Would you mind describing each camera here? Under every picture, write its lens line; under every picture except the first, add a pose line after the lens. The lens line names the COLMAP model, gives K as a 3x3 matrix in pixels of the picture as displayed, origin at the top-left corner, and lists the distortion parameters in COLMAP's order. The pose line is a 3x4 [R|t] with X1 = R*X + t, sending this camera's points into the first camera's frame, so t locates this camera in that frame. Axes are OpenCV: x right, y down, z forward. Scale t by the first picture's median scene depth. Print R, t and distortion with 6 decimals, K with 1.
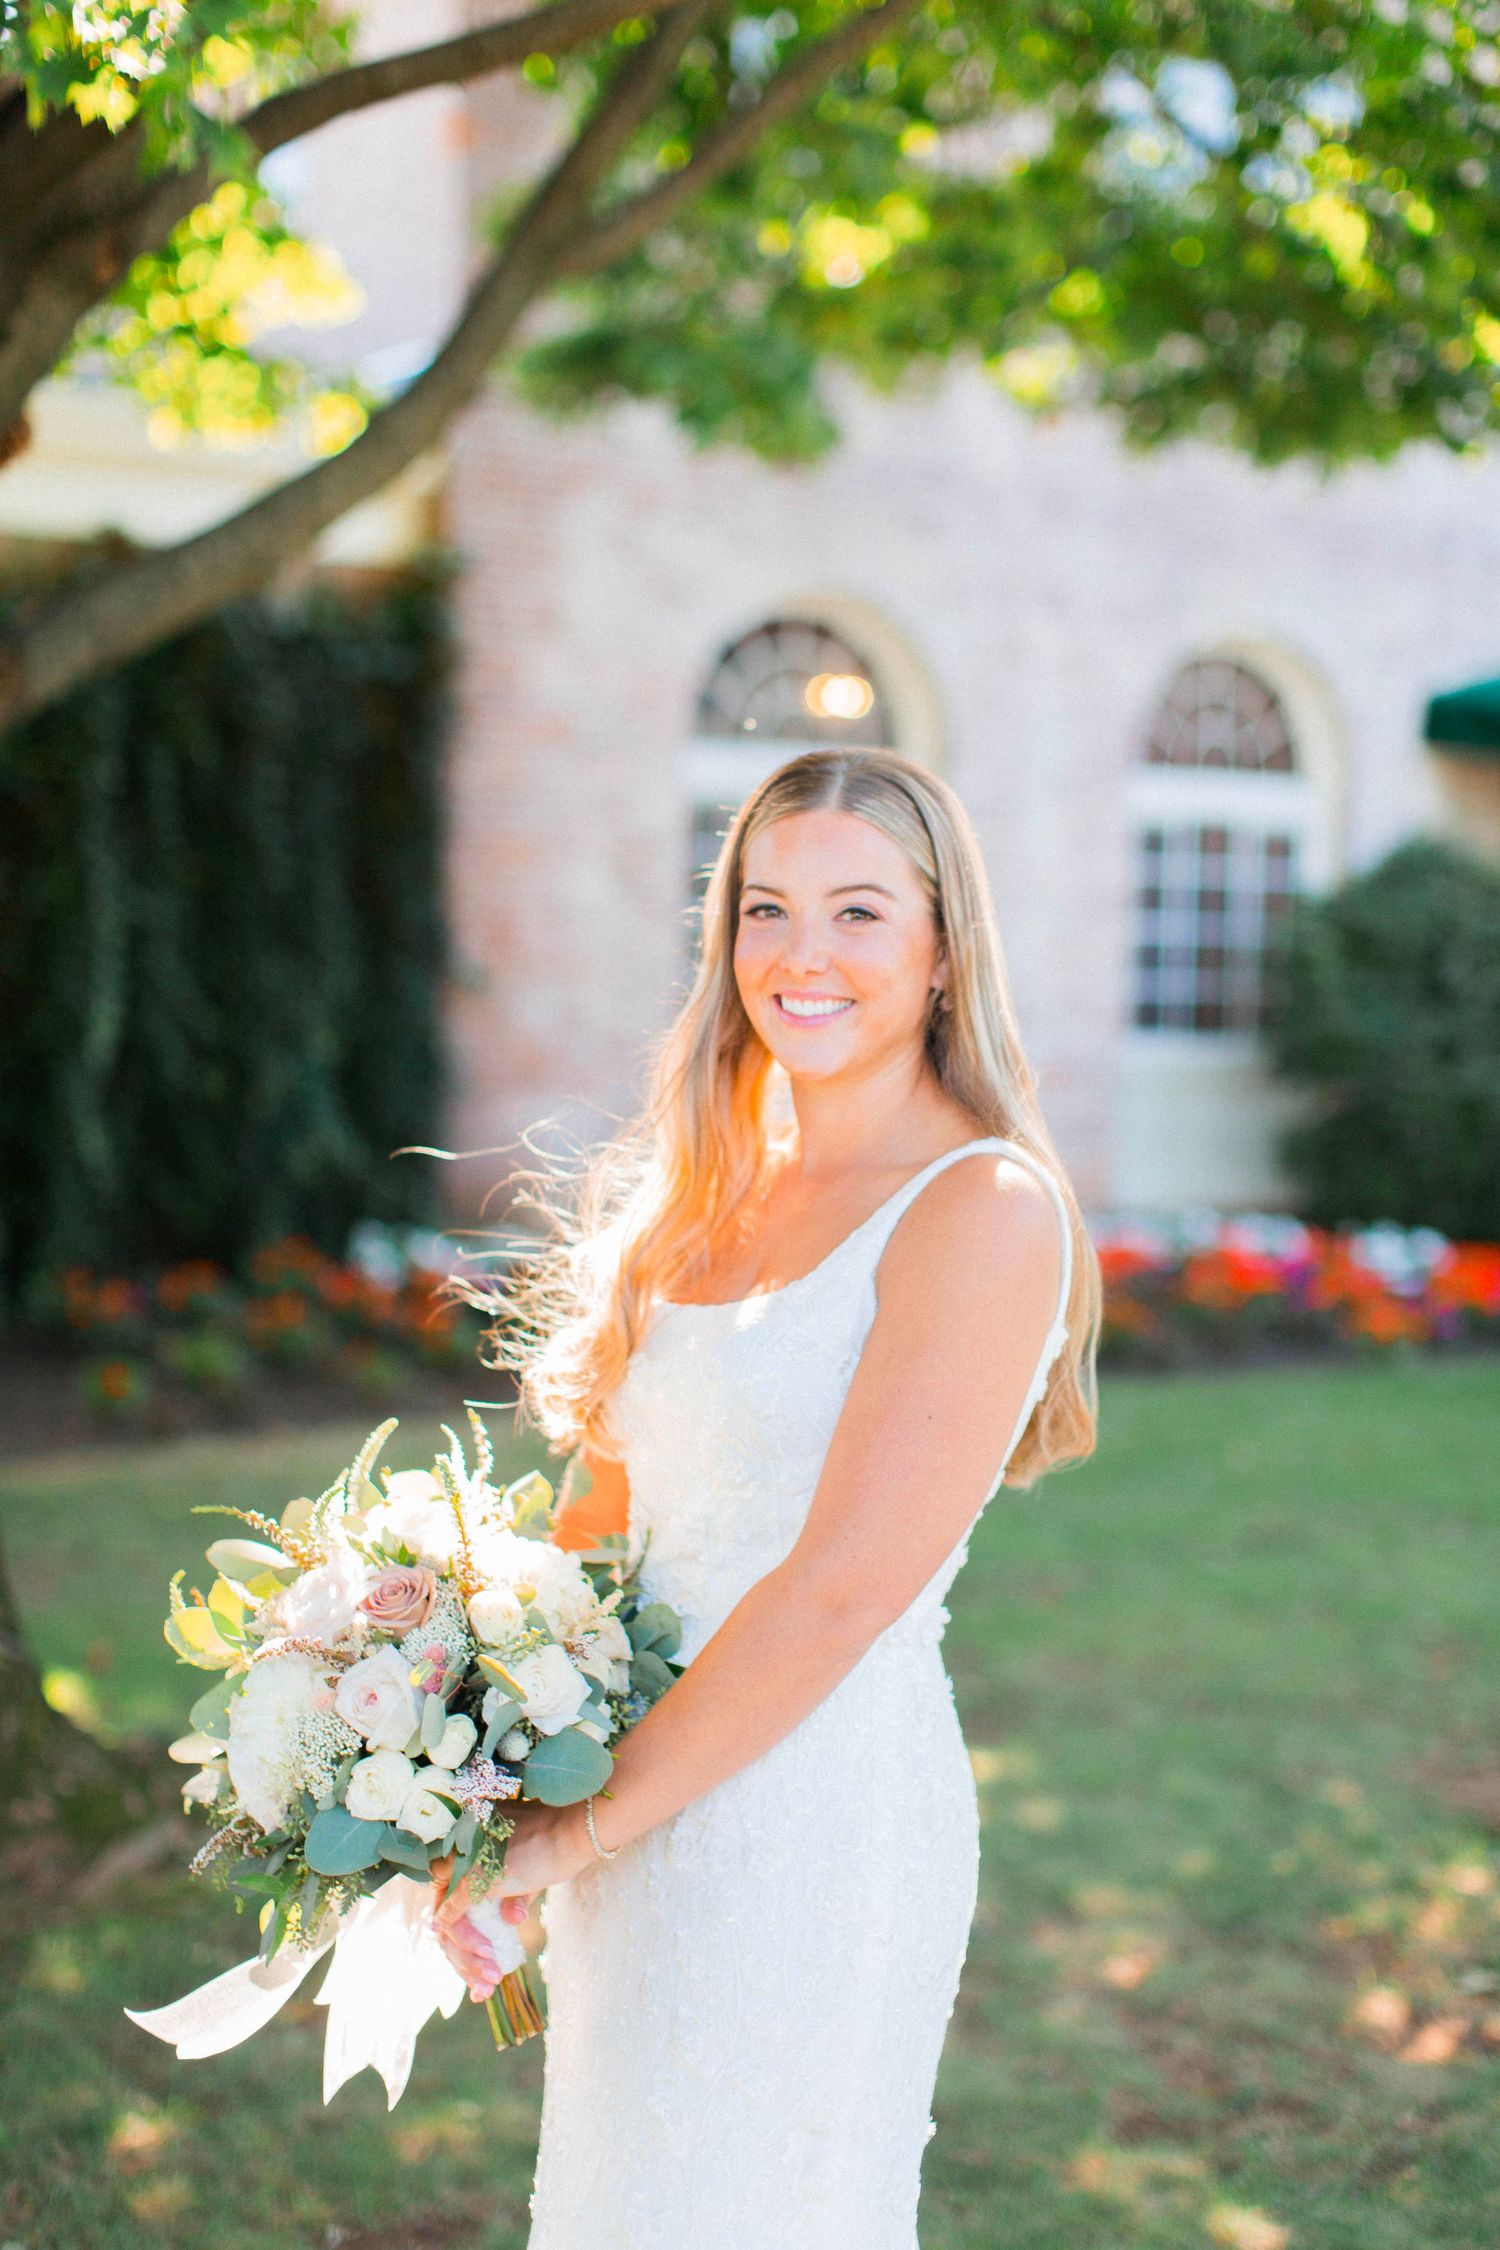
lens RADIAL K [[3325.3, 0, 724.8], [0, 3325.3, 1104.9], [0, 0, 1]] dist [0.054199, 0.000000]
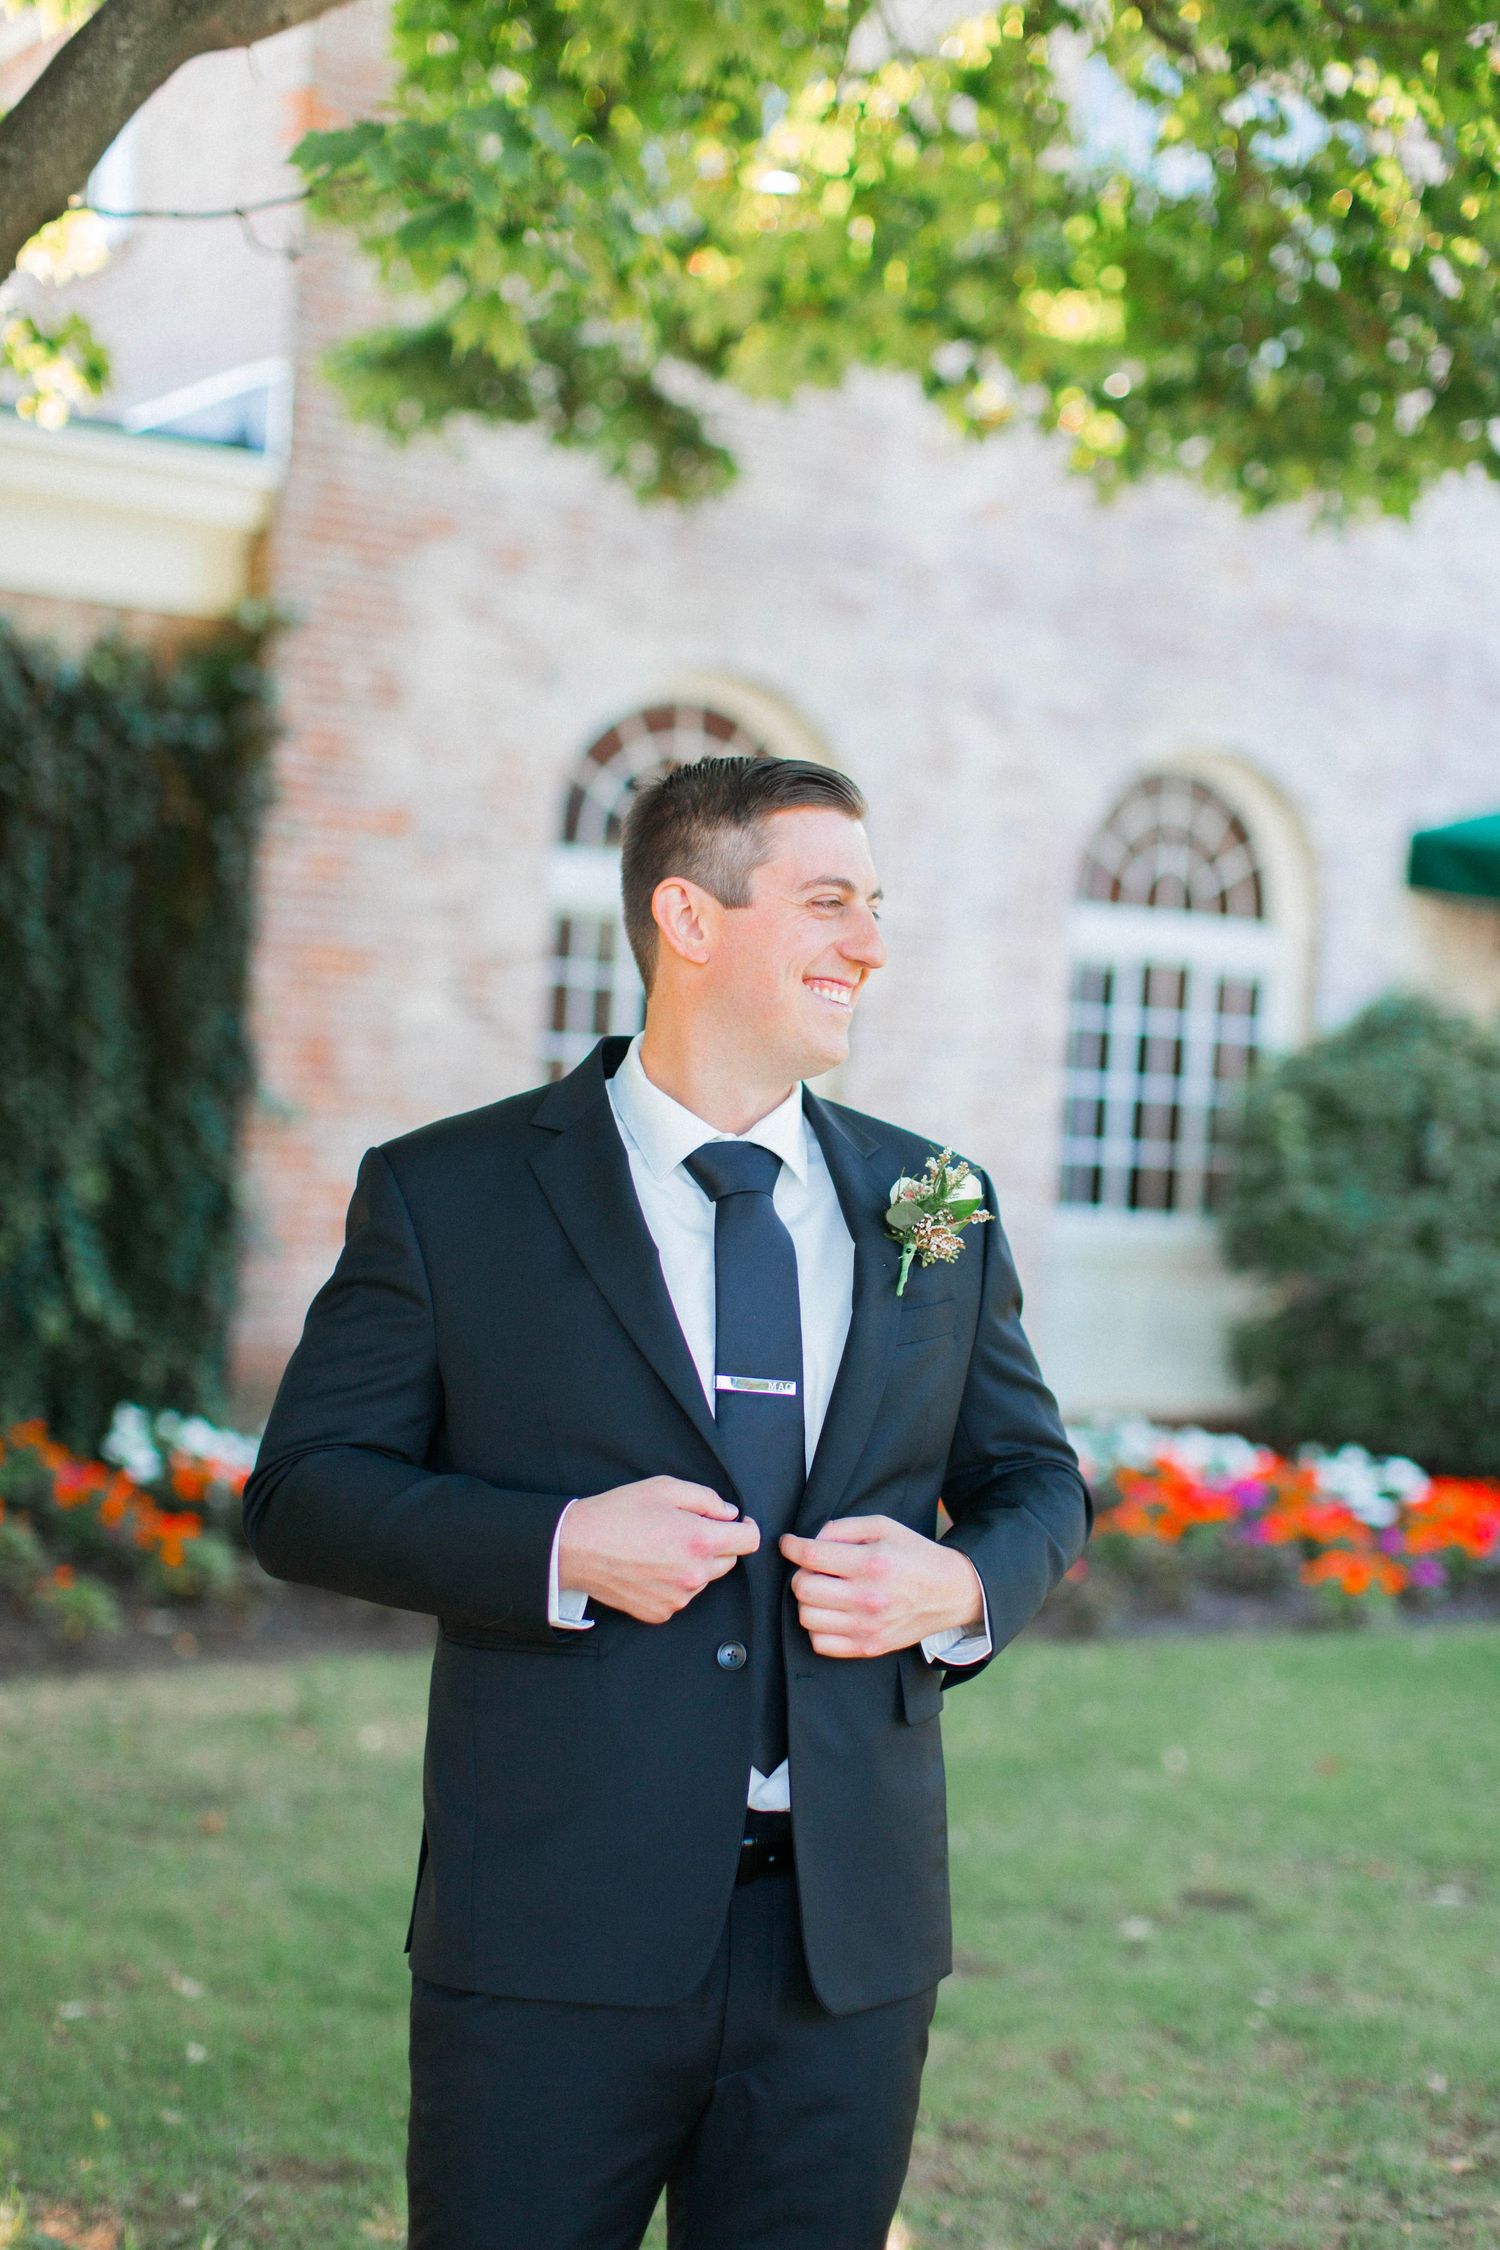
lens RADIAL K [[3325.3, 0, 805.8], [0, 3325.3, 1100.6], [0, 0, 1]] dist [0.054199, 0.000000]
pose [[0.998394, 0.038965, 0.041134, 0.022456], [-0.037049, 0.998237, -0.046362, -0.007276], [-0.042868, 0.044764, 0.998077, 0.165548]]
